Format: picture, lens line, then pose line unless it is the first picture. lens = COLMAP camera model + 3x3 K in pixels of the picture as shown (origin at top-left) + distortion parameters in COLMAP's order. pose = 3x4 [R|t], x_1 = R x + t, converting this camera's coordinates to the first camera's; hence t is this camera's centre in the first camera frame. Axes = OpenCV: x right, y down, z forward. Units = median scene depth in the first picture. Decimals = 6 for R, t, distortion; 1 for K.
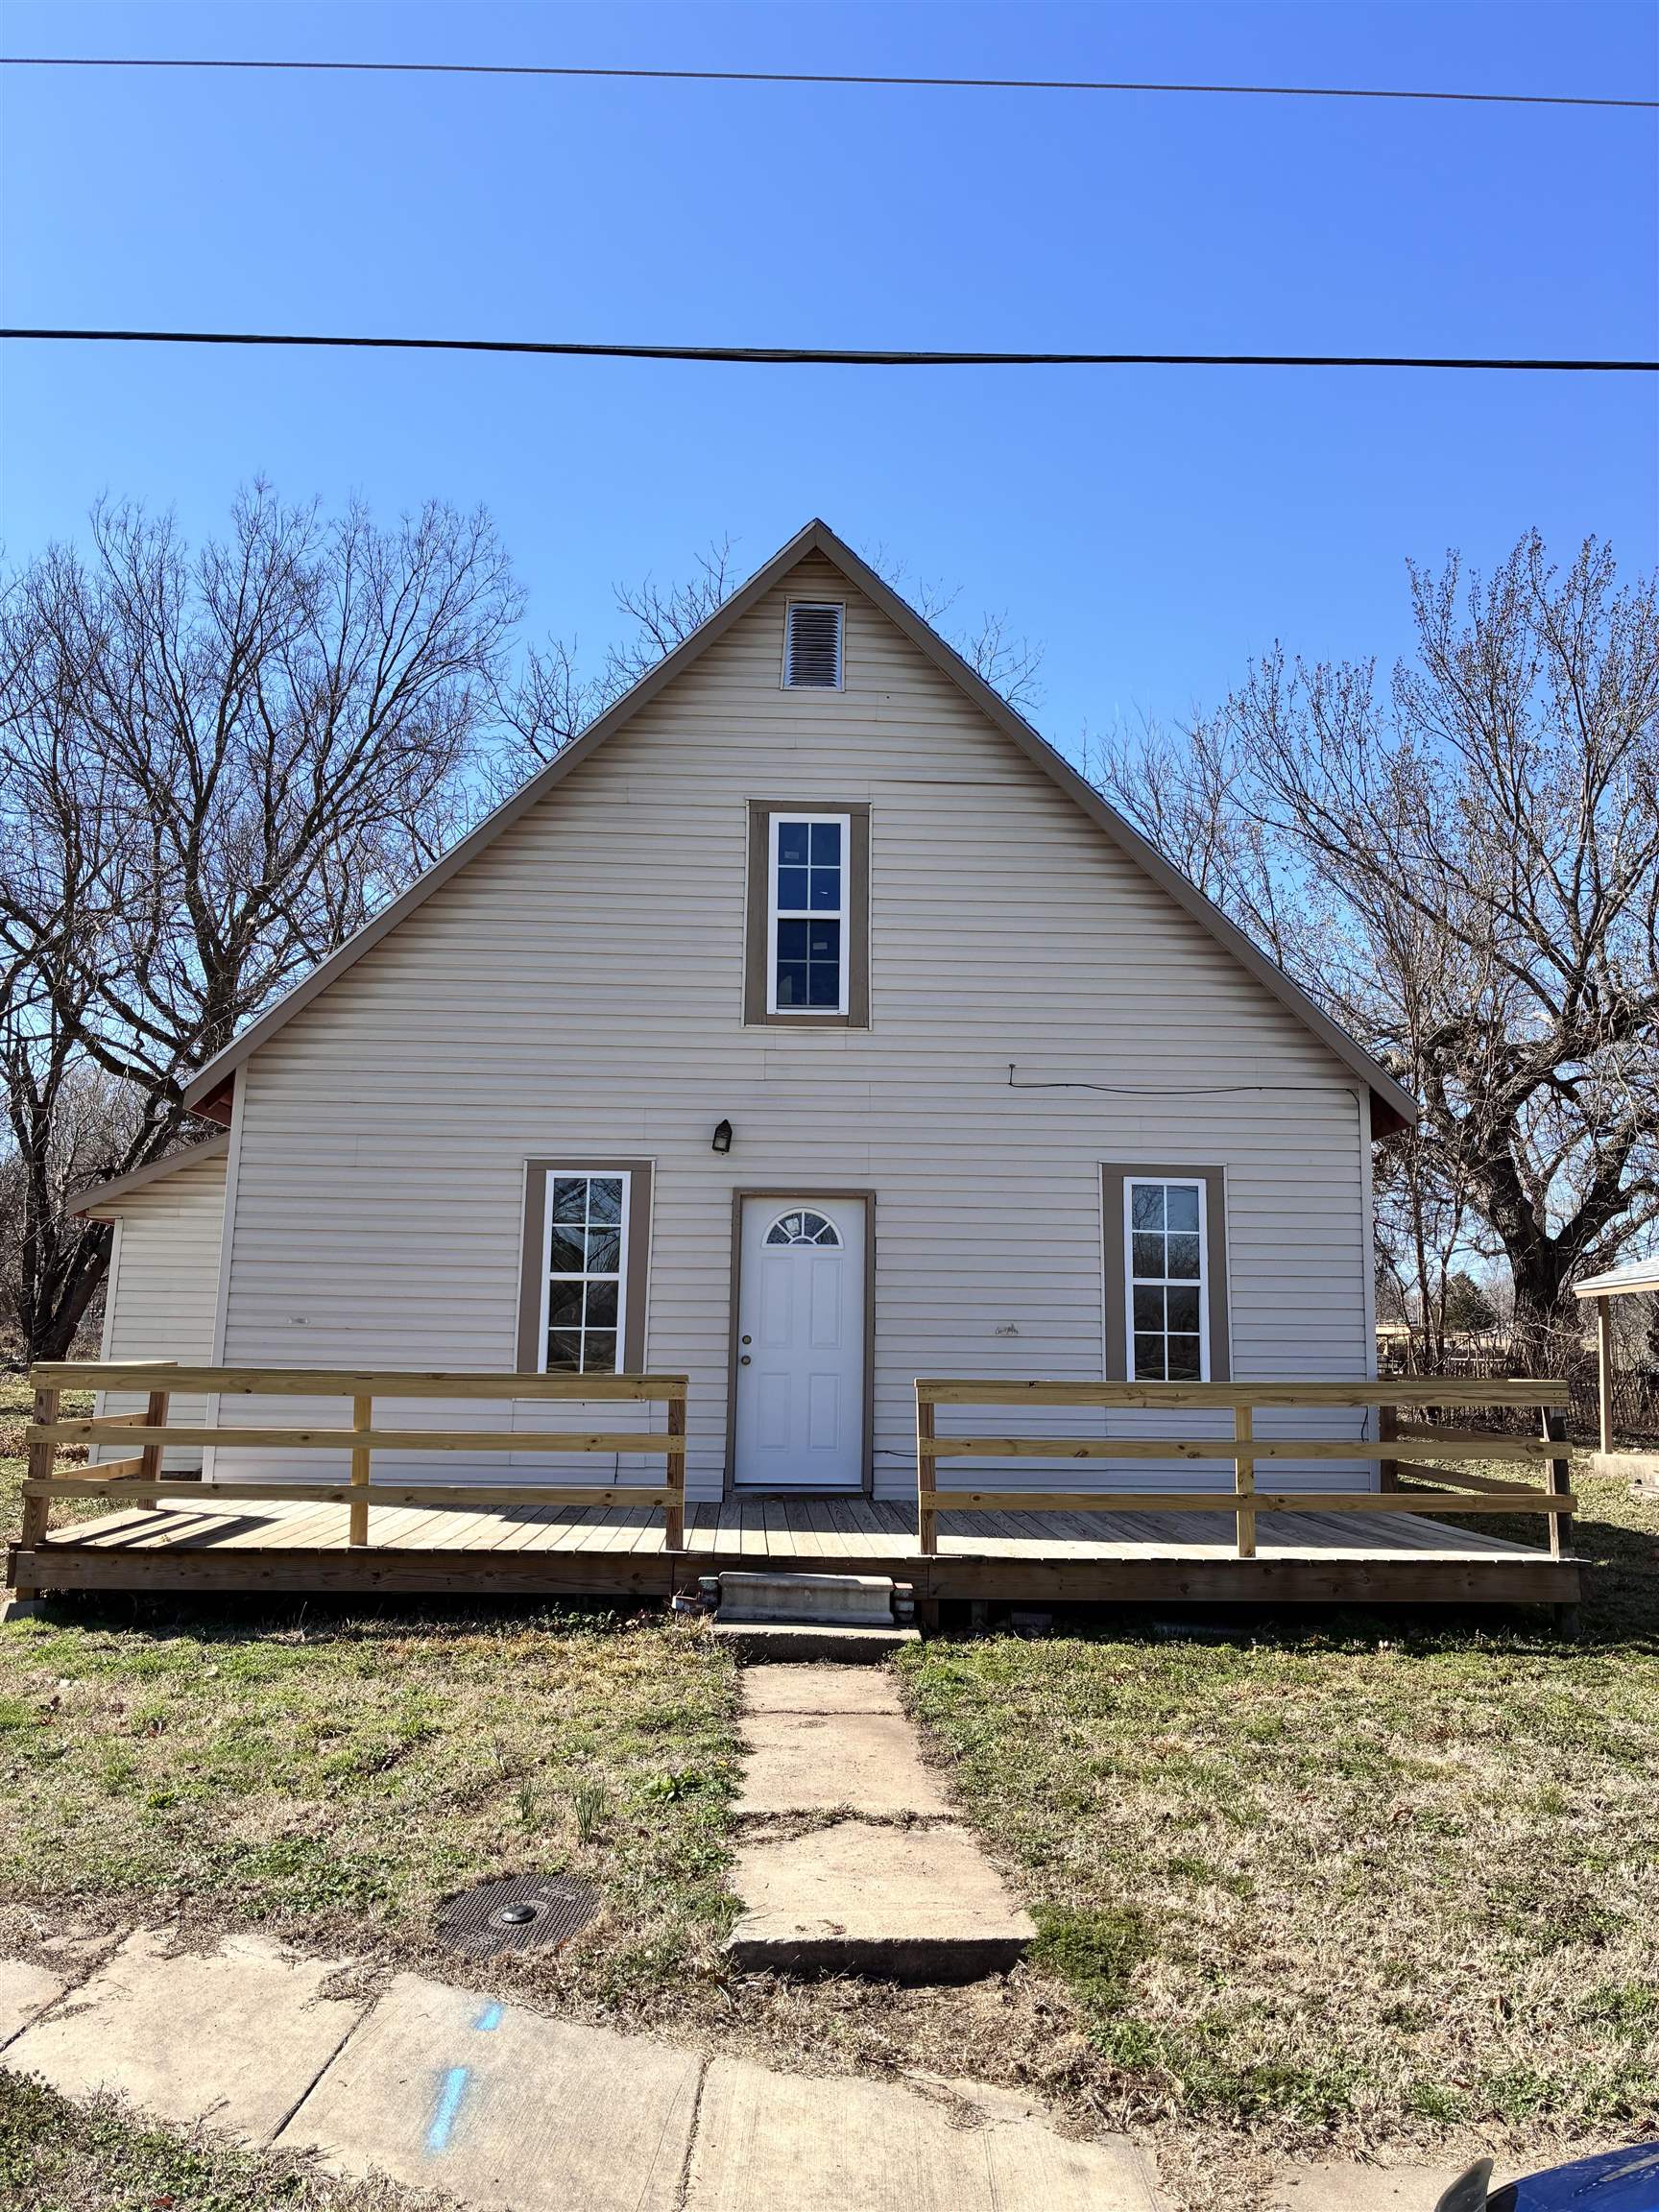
lens RADIAL K [[1673.4, 0, 836.6], [0, 1673.4, 1108.7], [0, 0, 1]] dist [0.024505, -0.030536]
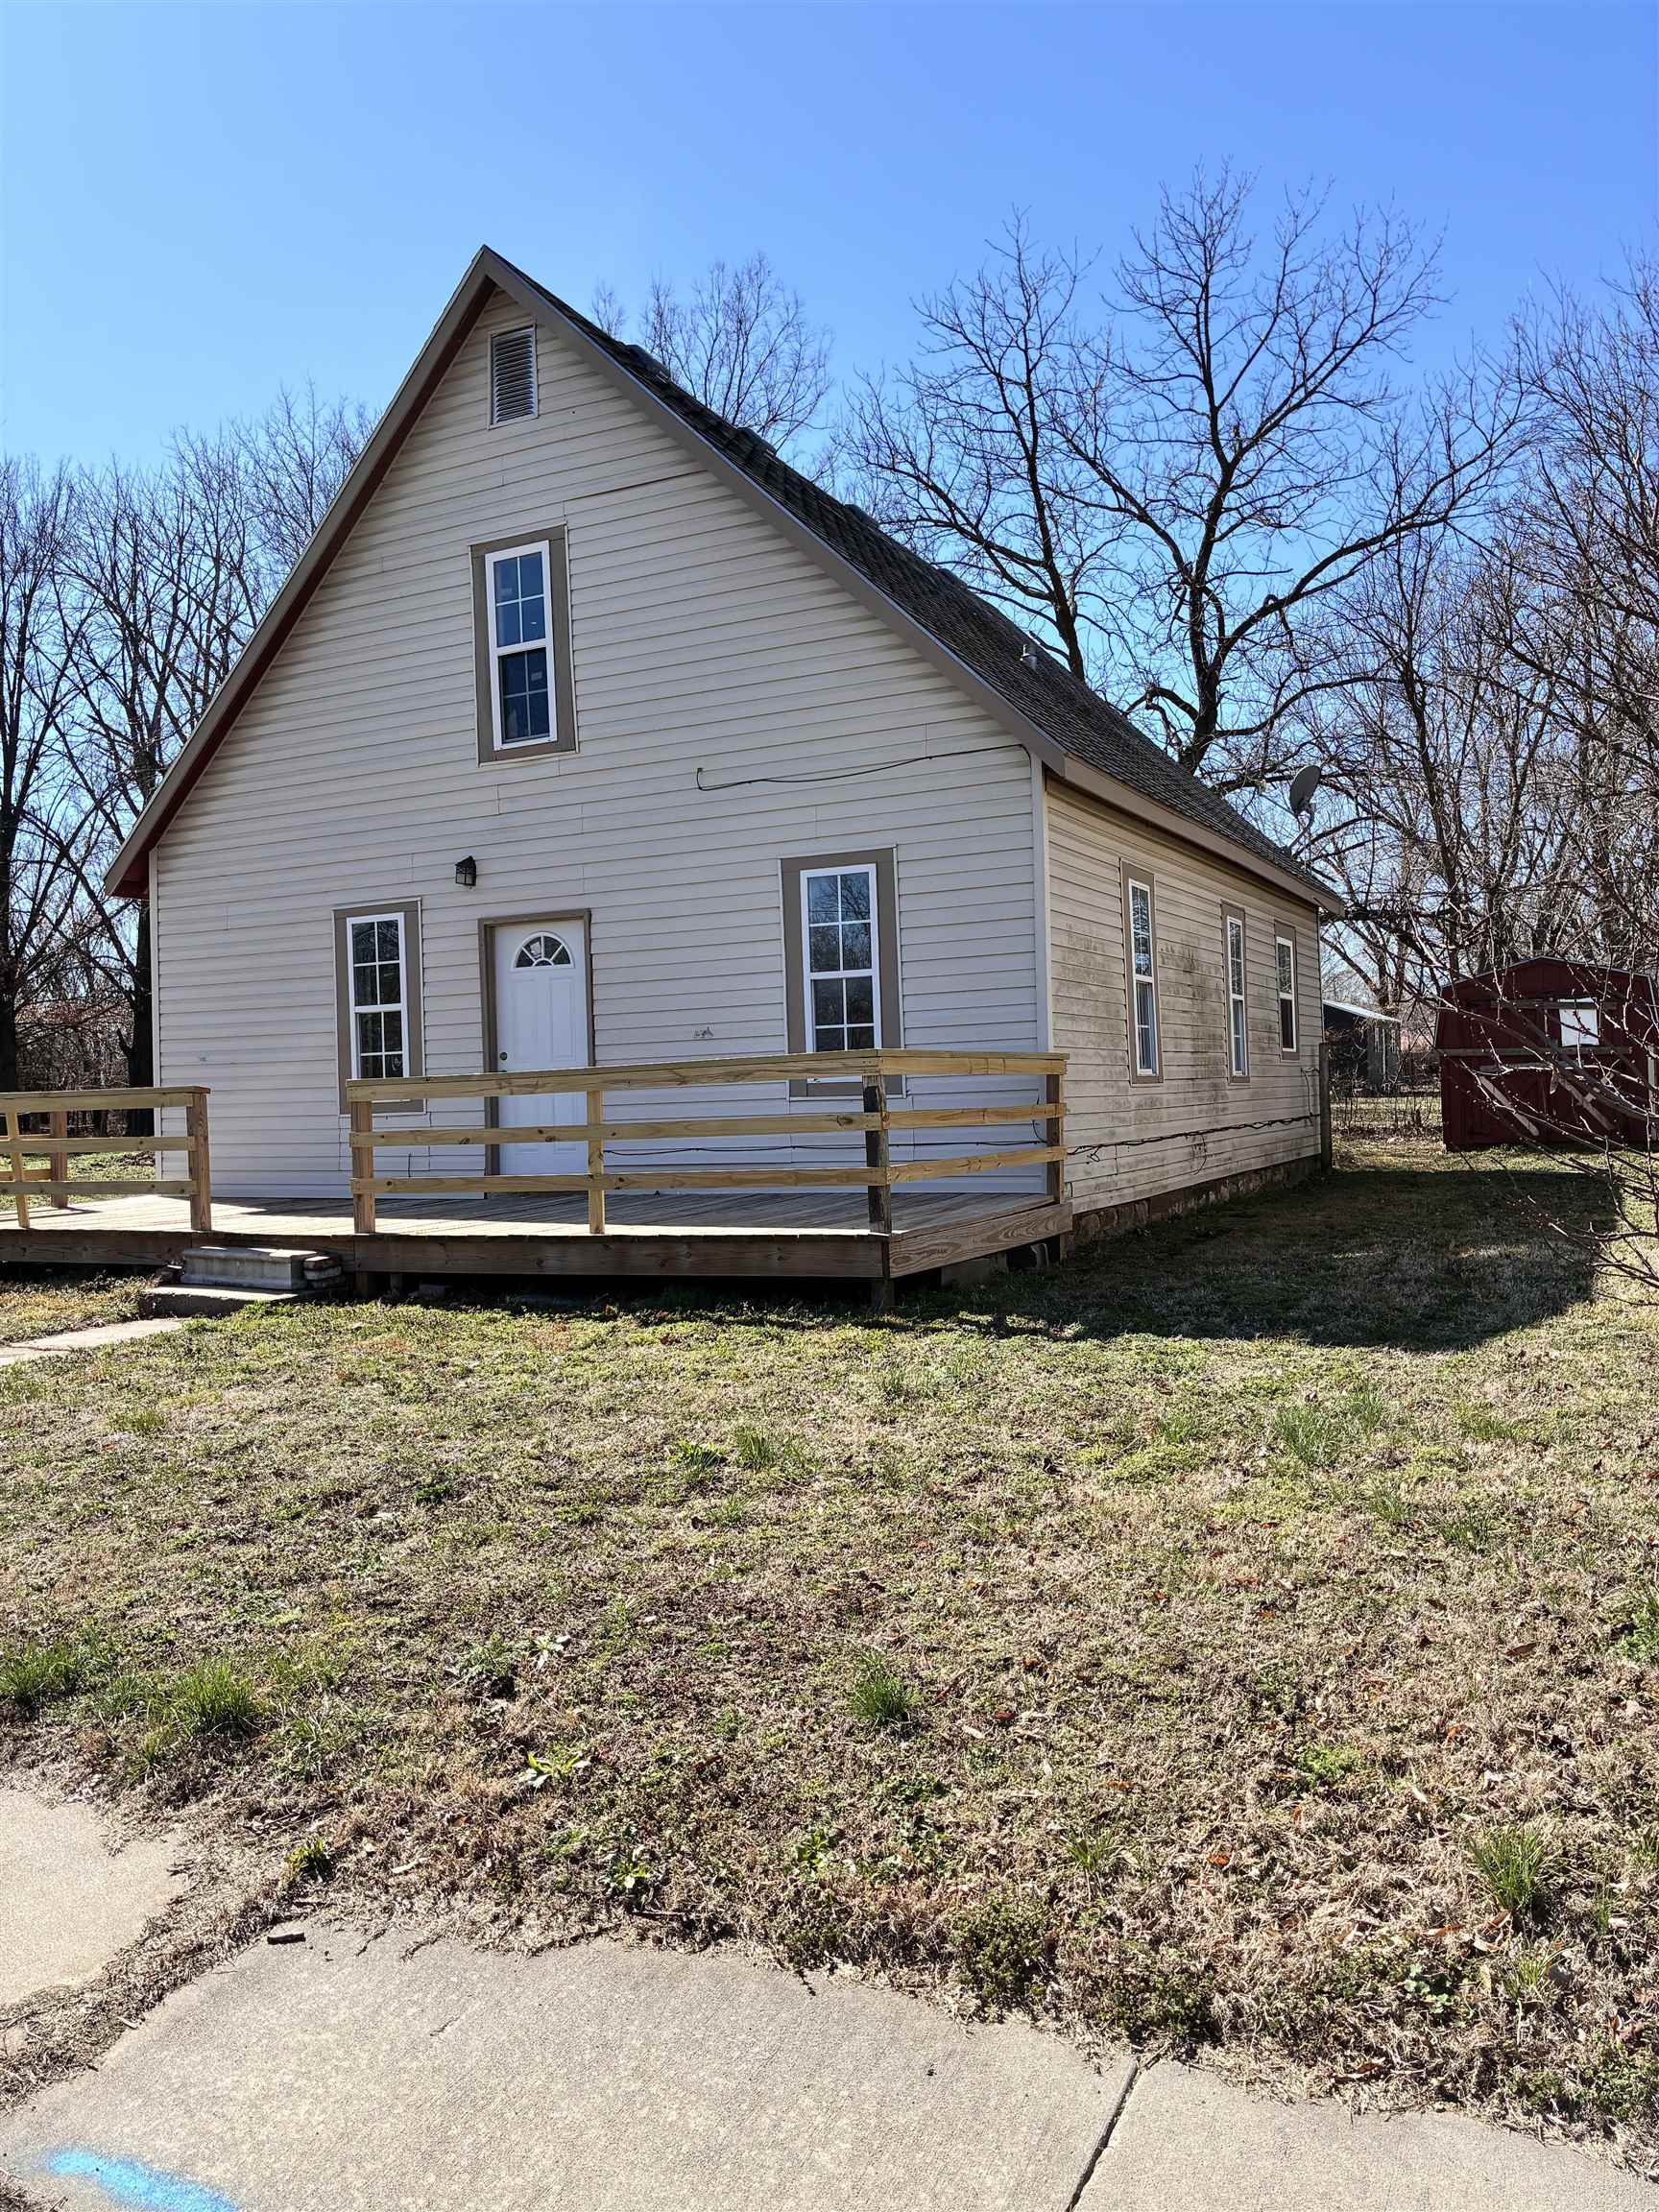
lens RADIAL K [[1673.4, 0, 827.8], [0, 1673.4, 1115.1], [0, 0, 1]] dist [0.024505, -0.030536]
pose [[0.876501, -0.035878, -0.480062, 0.645461], [0.108821, 0.986173, 0.124985, 0.061068], [0.468940, -0.161790, 0.868285, 0.138609]]
